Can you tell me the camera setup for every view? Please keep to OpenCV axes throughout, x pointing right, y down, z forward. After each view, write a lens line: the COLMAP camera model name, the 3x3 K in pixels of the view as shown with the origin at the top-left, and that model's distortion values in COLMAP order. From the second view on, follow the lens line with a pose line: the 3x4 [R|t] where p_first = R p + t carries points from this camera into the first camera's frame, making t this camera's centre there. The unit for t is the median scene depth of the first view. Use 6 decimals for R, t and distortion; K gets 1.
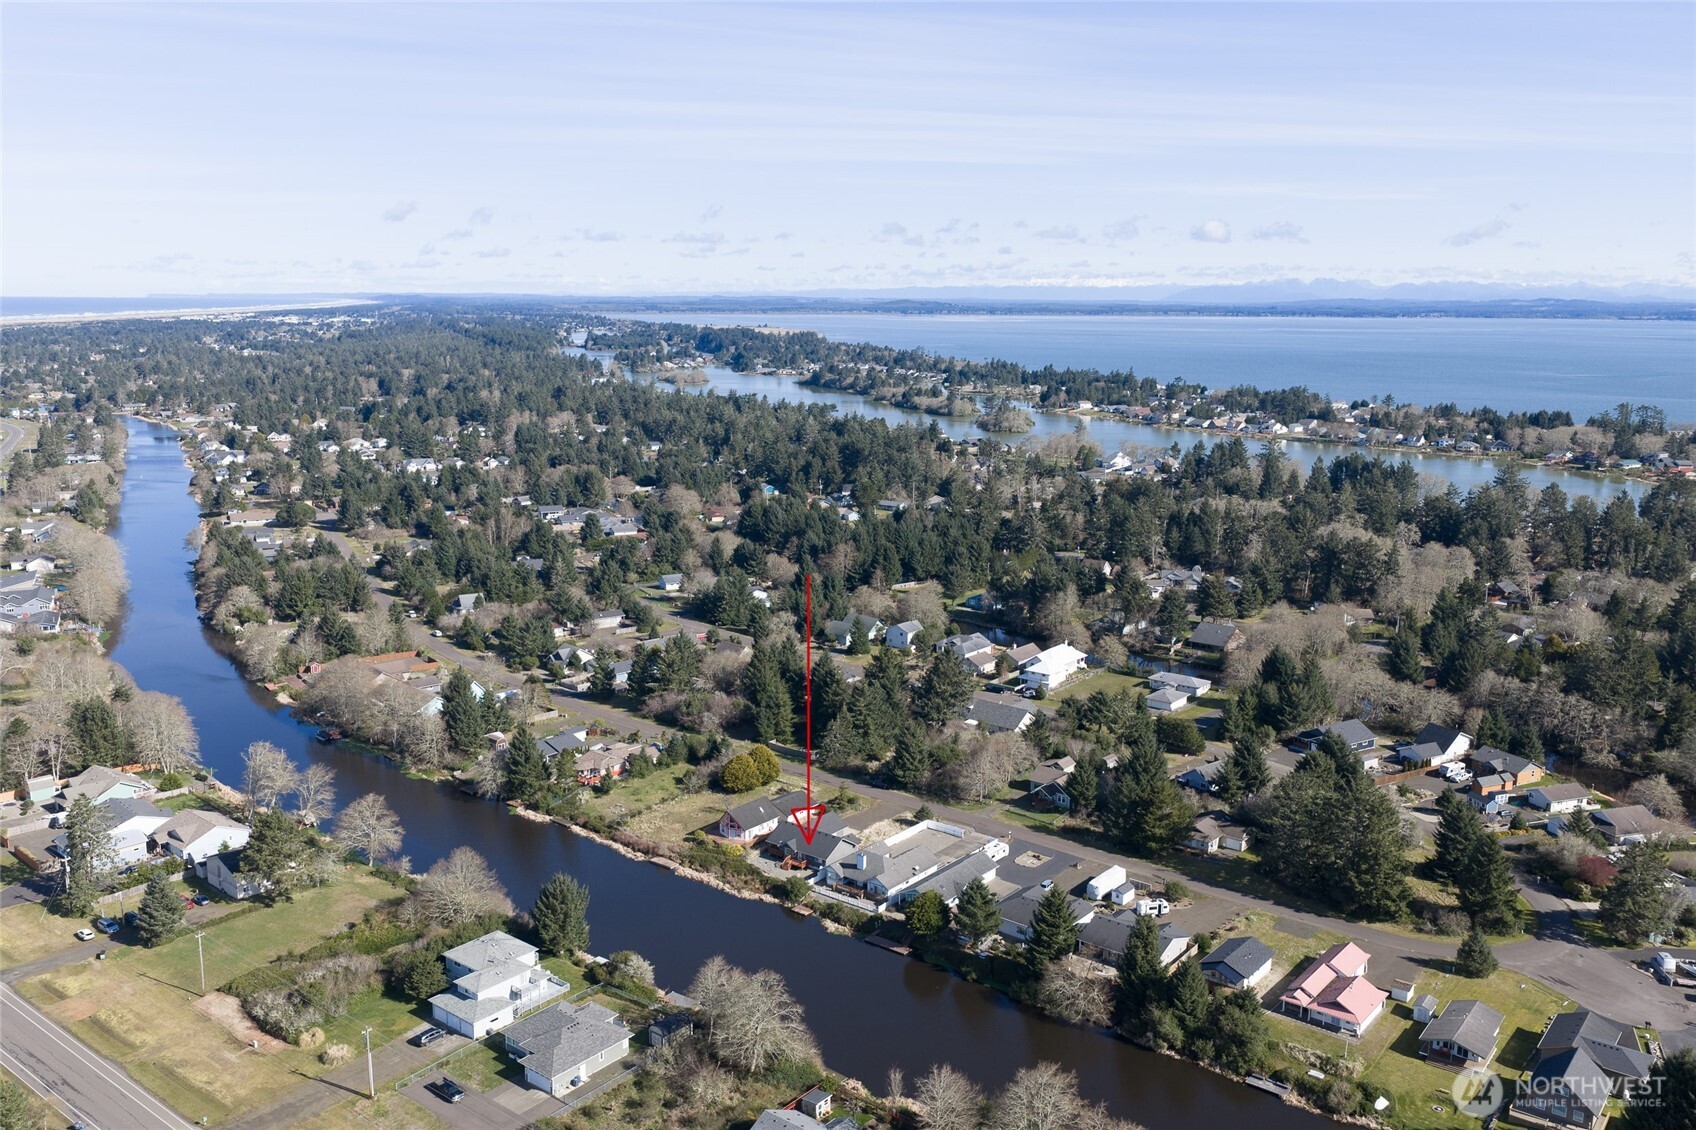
lens RADIAL K [[1387.0, 0, 845.4], [0, 1387.0, 577.1], [0, 0, 1]] dist [0.017081, -0.023371]
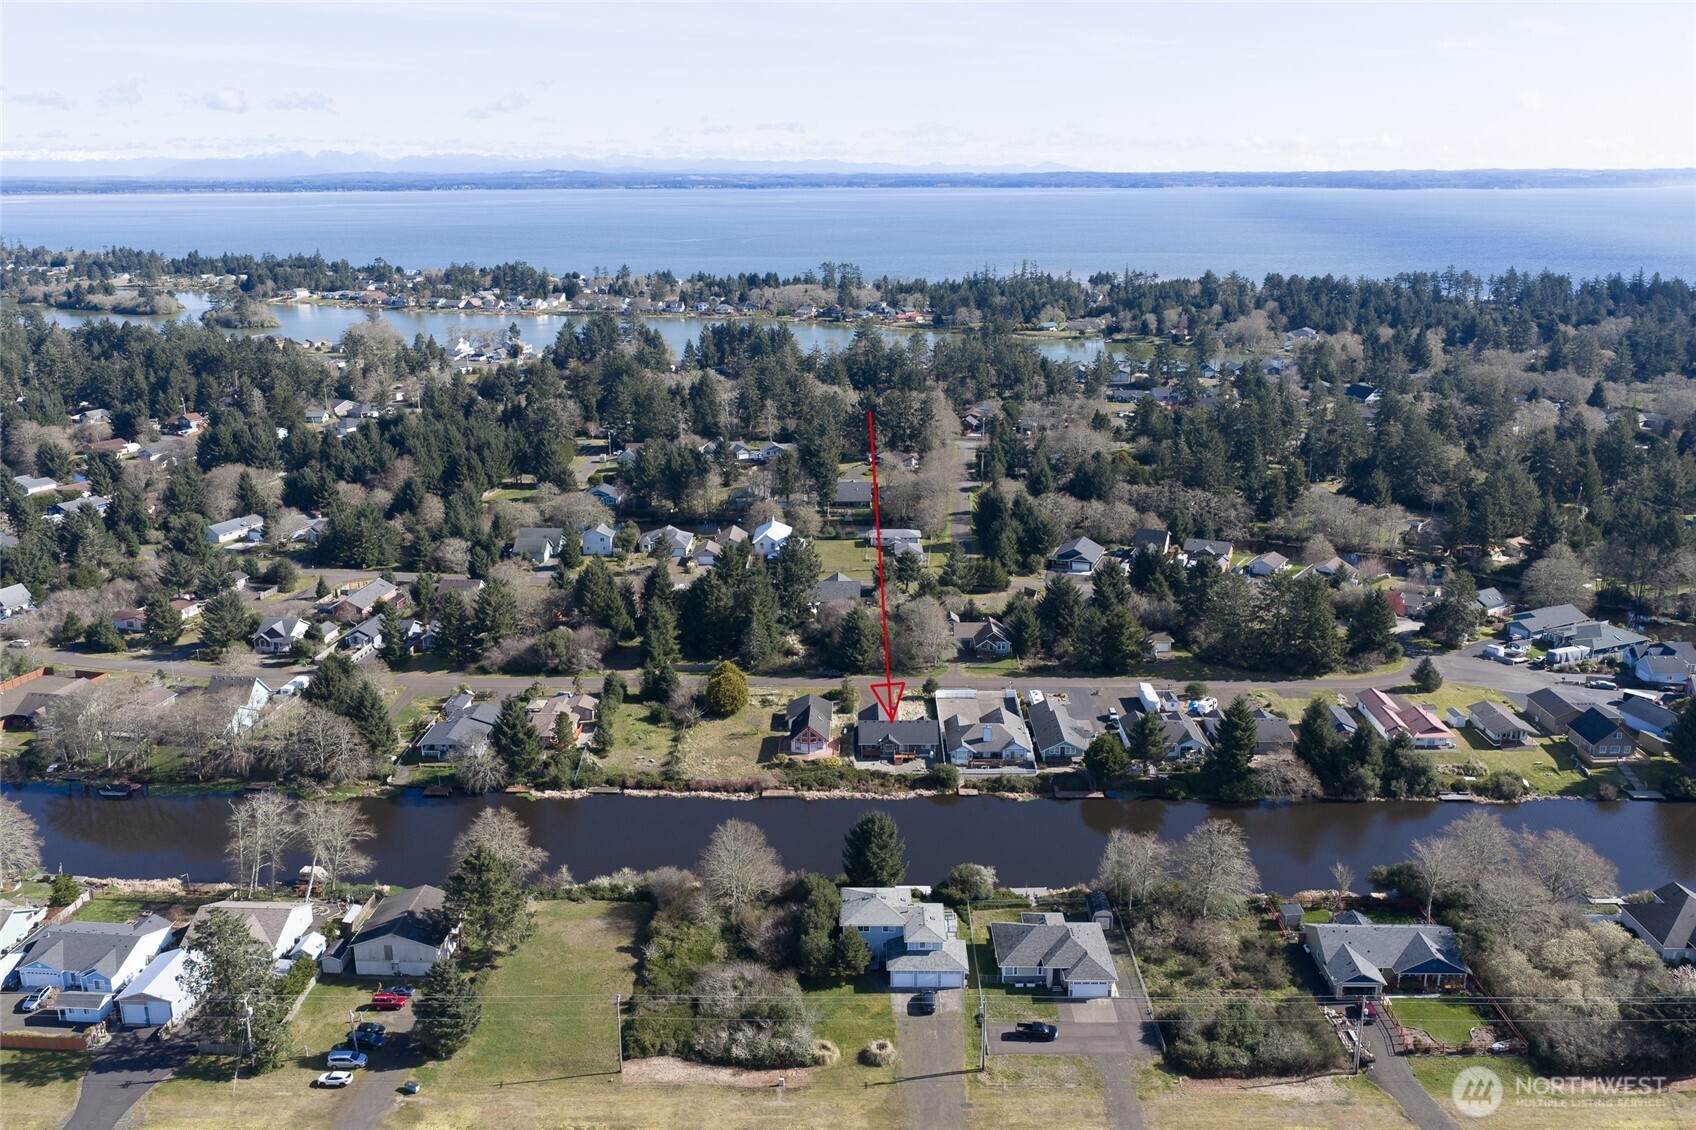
lens RADIAL K [[1387.0, 0, 841.8], [0, 1387.0, 552.7], [0, 0, 1]] dist [0.017081, -0.023371]
pose [[0.789427, -0.172127, 0.589218, -0.136735], [0.130806, 0.985005, 0.112496, -0.012261], [-0.599746, -0.011734, 0.800104, 0.048635]]
